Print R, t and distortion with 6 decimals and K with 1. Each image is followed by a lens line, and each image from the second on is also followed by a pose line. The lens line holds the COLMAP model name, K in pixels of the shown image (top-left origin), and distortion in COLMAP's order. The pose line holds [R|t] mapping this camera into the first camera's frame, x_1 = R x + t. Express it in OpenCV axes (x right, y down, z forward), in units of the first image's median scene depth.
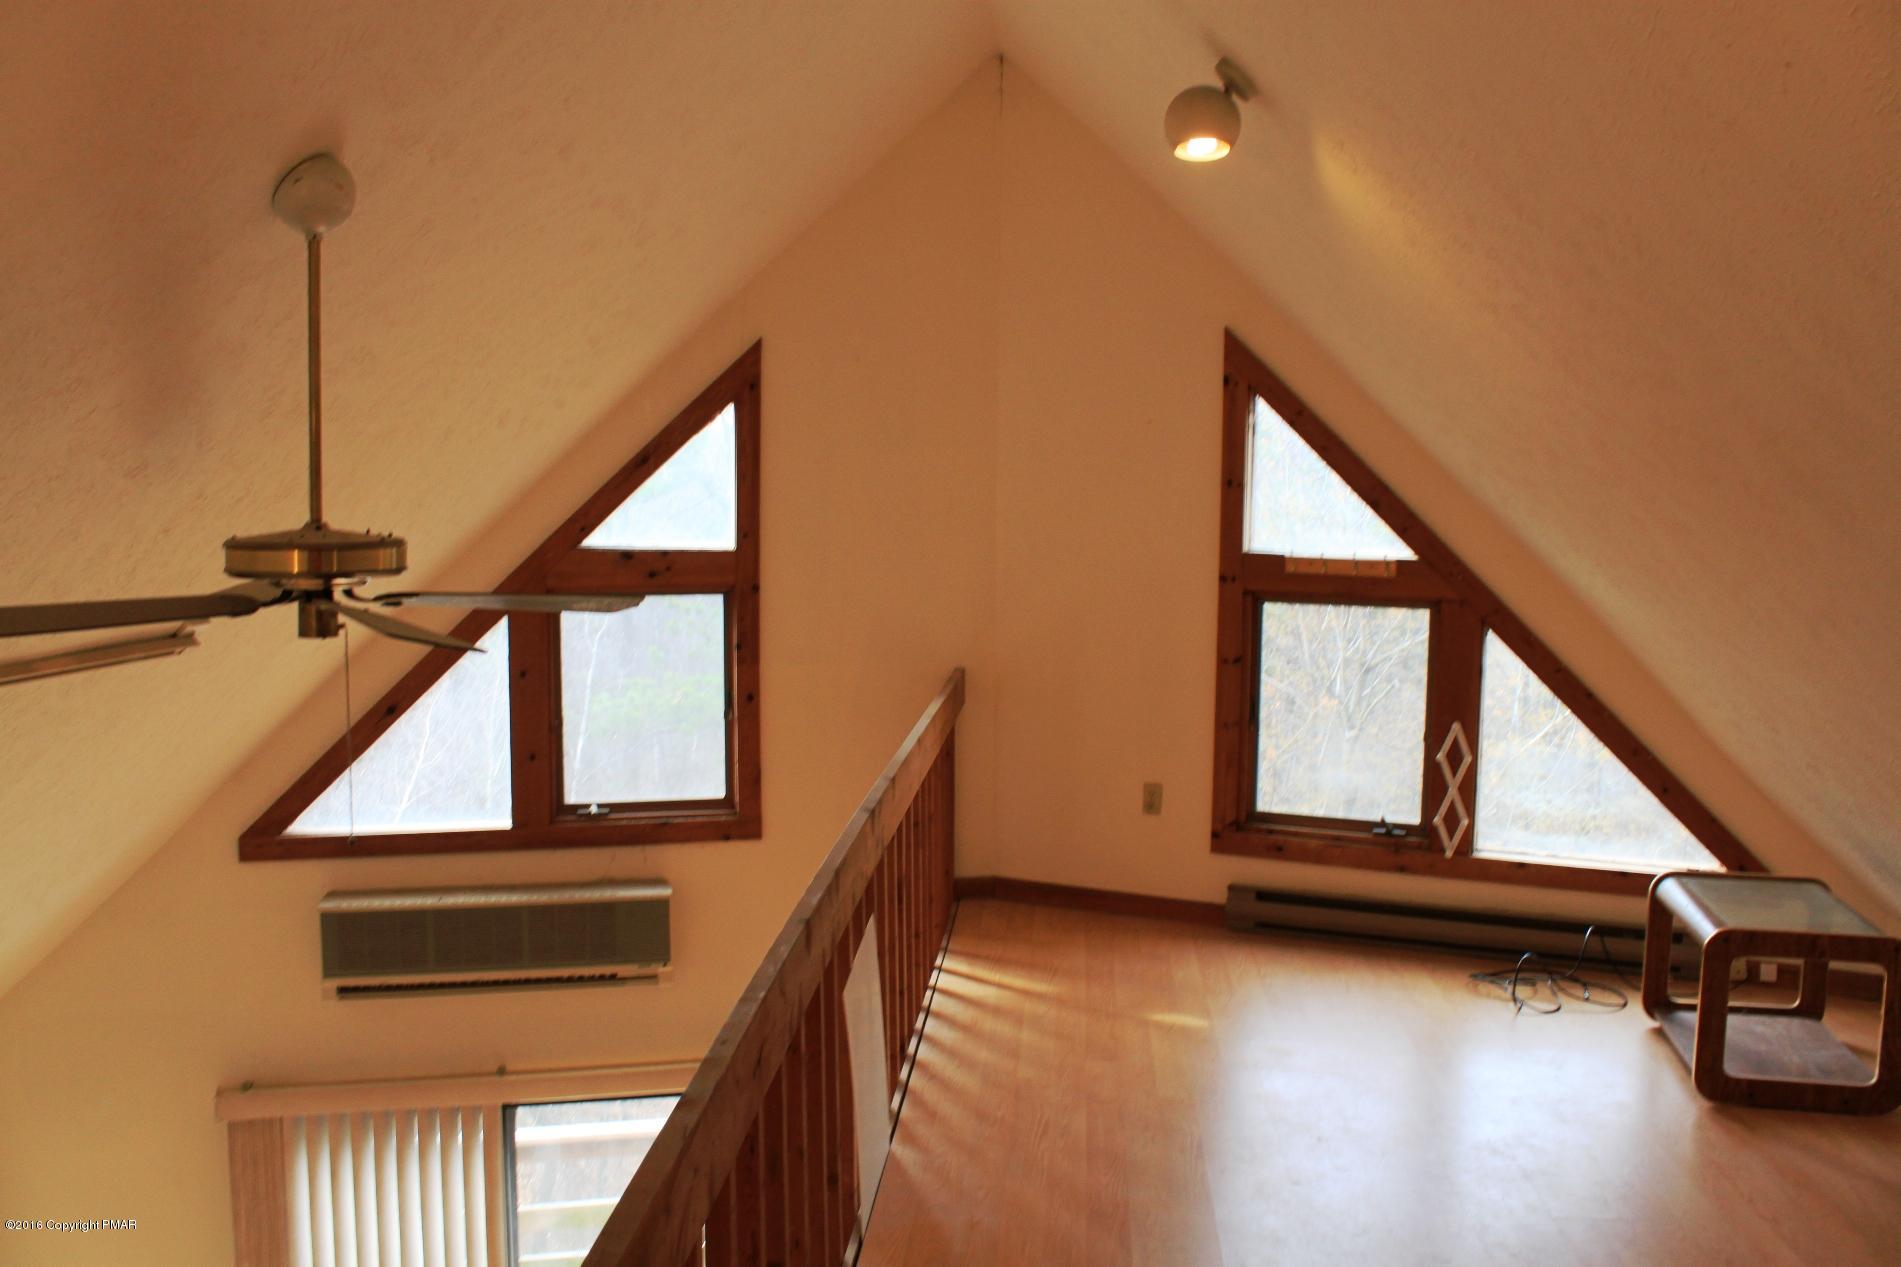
lens RADIAL K [[1630.9, 0, 950.5], [0, 1630.9, 633.5], [0, 0, 1]] dist [-0.182914, 0.208432]
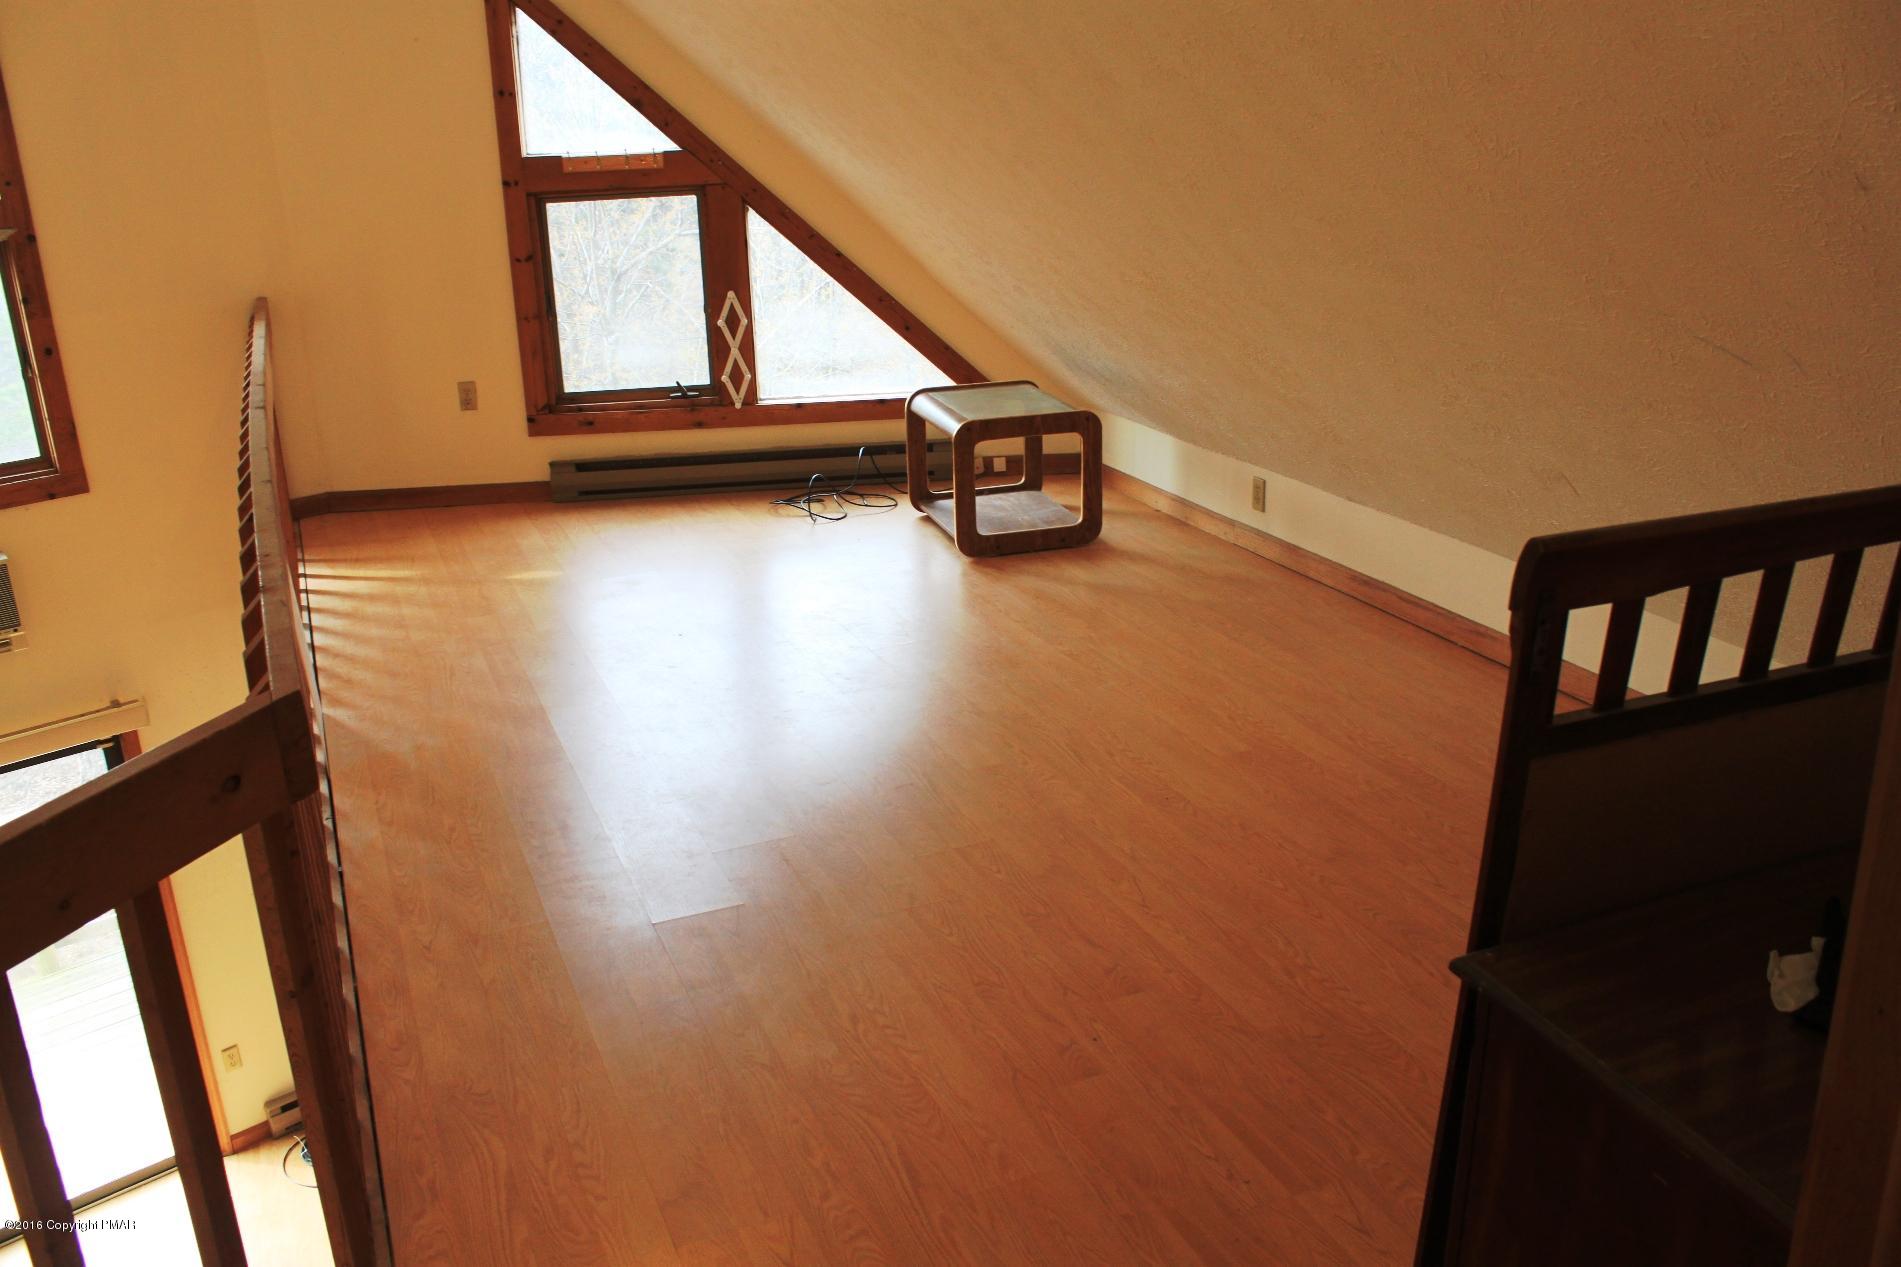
lens RADIAL K [[1578.4, 0, 950.9], [0, 1578.4, 617.9], [0, 0, 1]] dist [-0.171318, 0.157872]
pose [[0.888989, -0.189021, 0.417097, -0.056642], [0.087244, 0.964061, 0.250946, 0.014421], [-0.449541, -0.186699, 0.873531, -0.094811]]
